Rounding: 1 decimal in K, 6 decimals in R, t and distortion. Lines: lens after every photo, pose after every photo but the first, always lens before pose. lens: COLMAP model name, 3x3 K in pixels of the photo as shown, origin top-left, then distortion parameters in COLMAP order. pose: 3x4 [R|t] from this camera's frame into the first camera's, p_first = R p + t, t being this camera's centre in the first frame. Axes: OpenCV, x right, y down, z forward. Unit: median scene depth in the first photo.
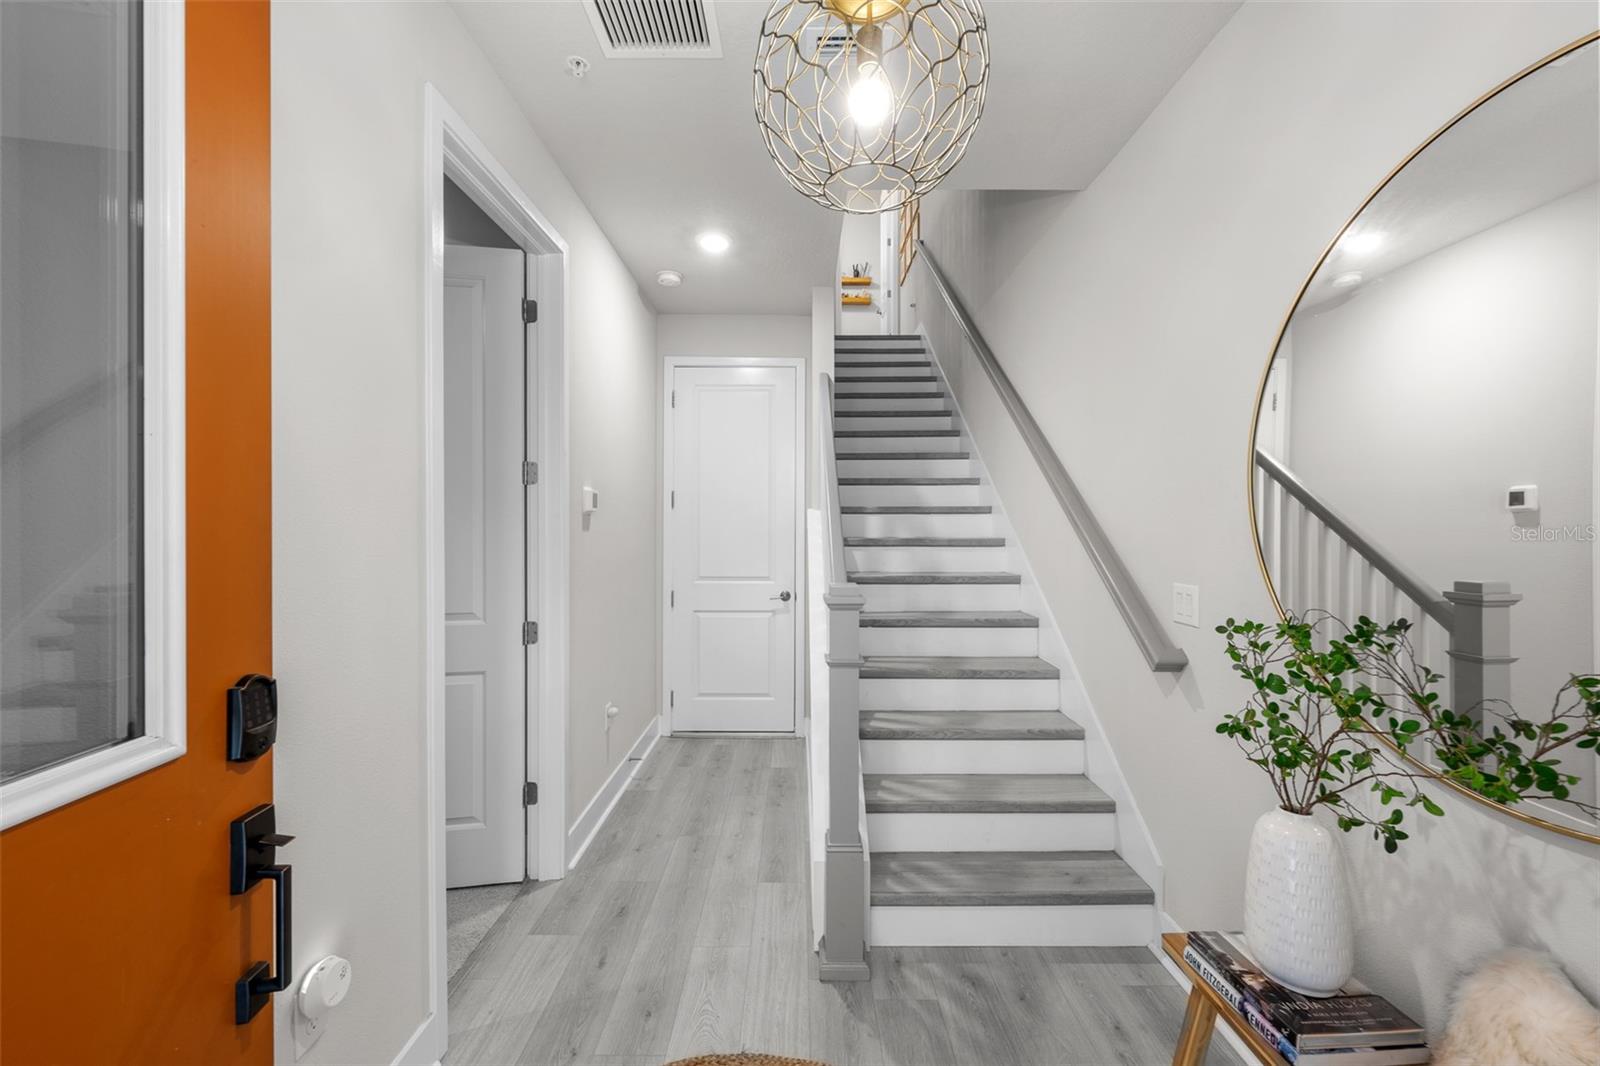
lens RADIAL K [[642.7, 0, 802.2], [0, 642.7, 538.4], [0, 0, 1]] dist [-0.000144, 0.000226]
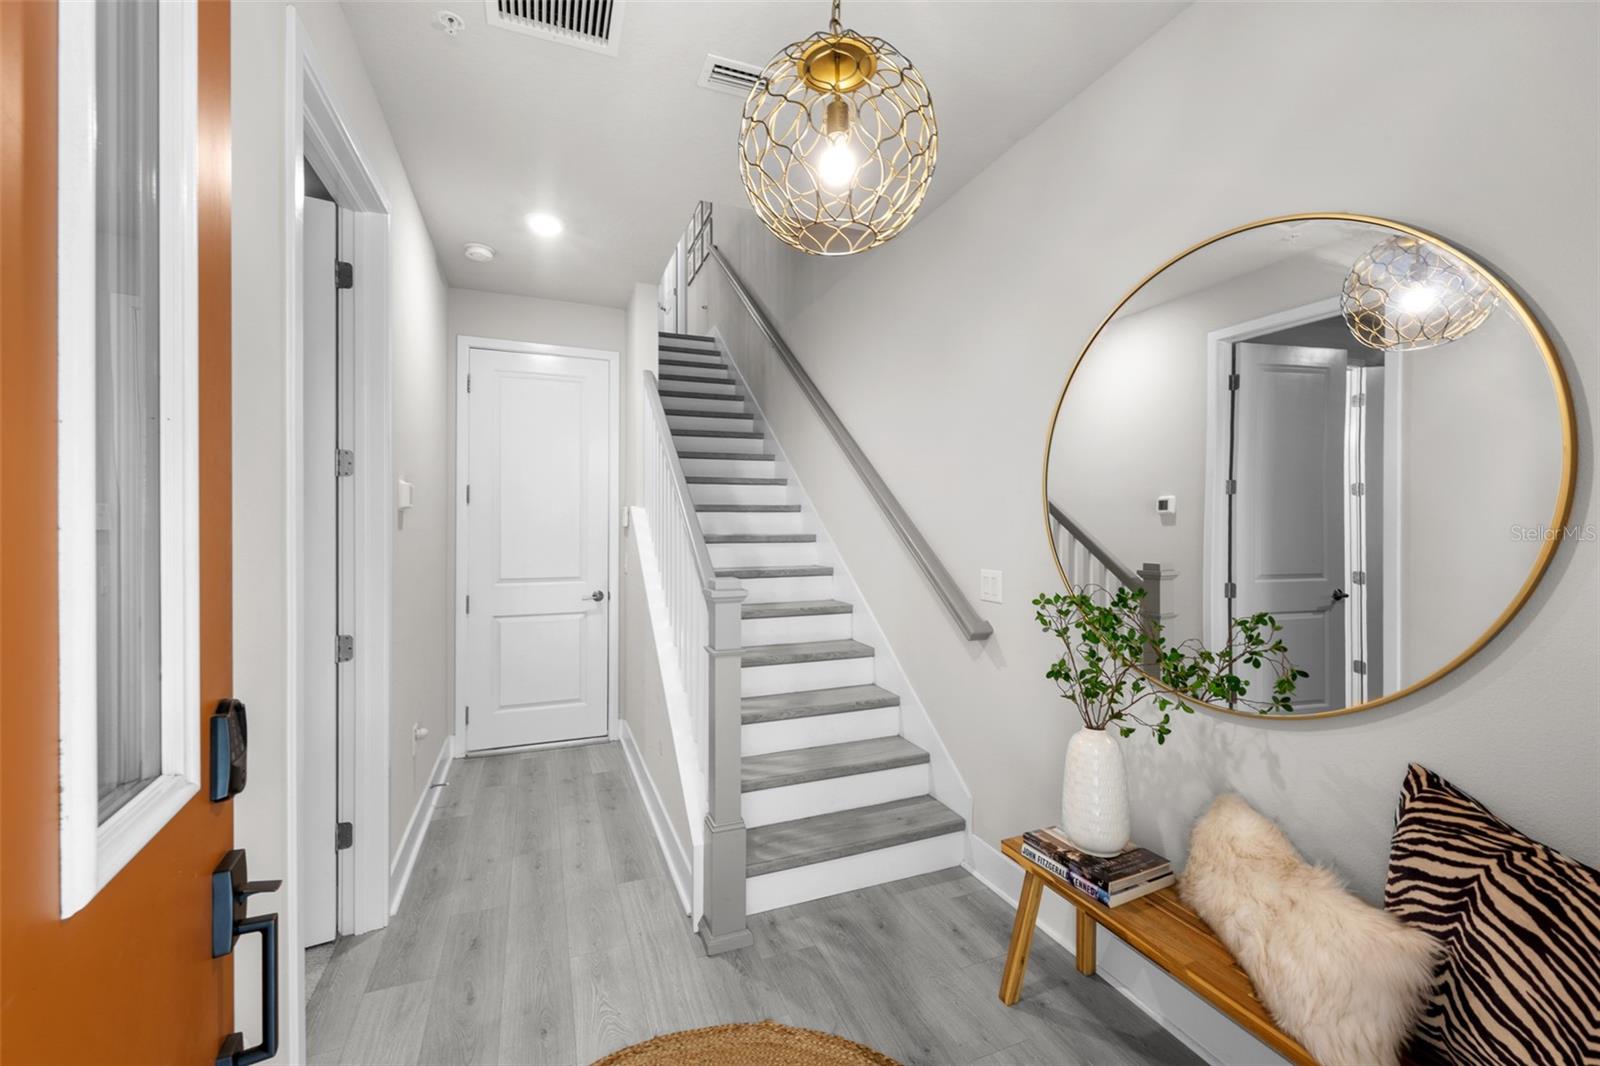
lens RADIAL K [[649.7, 0, 800.7], [0, 649.7, 536.3], [0, 0, 1]] dist [0.000552, -0.000045]
pose [[0.927706, -0.008813, 0.373207, -0.208177], [0.008302, 0.999961, 0.002977, -0.000932], [-0.373219, 0.000336, 0.927743, -0.040700]]
